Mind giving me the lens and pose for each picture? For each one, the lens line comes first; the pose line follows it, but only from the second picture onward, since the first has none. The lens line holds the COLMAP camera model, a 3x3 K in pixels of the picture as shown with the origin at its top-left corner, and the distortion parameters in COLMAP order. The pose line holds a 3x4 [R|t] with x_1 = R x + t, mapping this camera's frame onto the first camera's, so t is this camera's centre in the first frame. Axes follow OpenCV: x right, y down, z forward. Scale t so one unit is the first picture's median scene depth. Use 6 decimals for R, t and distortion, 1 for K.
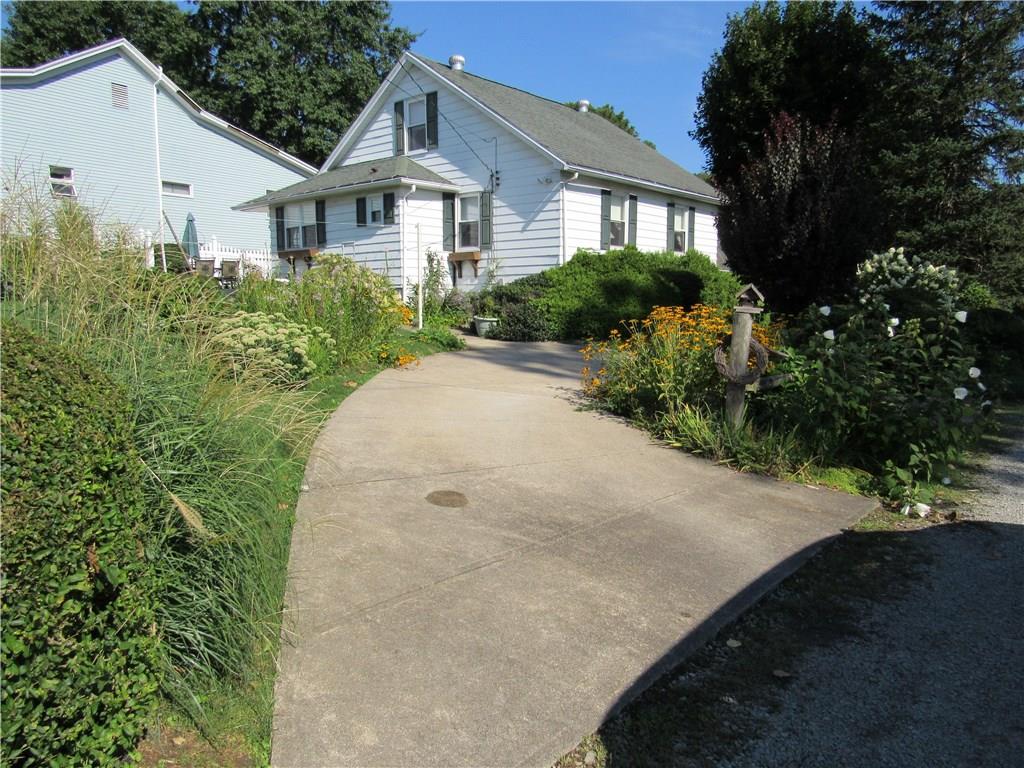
lens RADIAL K [[731.3, 0, 512.0], [0, 731.3, 384.0], [0, 0, 1]] dist [-0.048908, 0.033401]
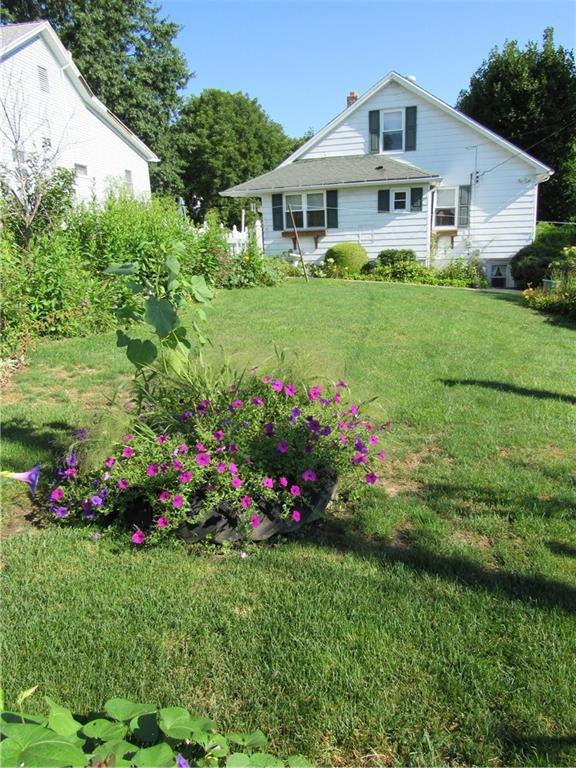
lens RADIAL K [[548.5, 0, 288.0], [0, 548.5, 384.0], [0, 0, 1]] dist [-0.048908, 0.033401]
pose [[0.918664, -0.140271, 0.369297, -0.733296], [0.086215, 0.983492, 0.159094, -0.079254], [-0.385516, -0.114315, 0.915592, 0.122418]]
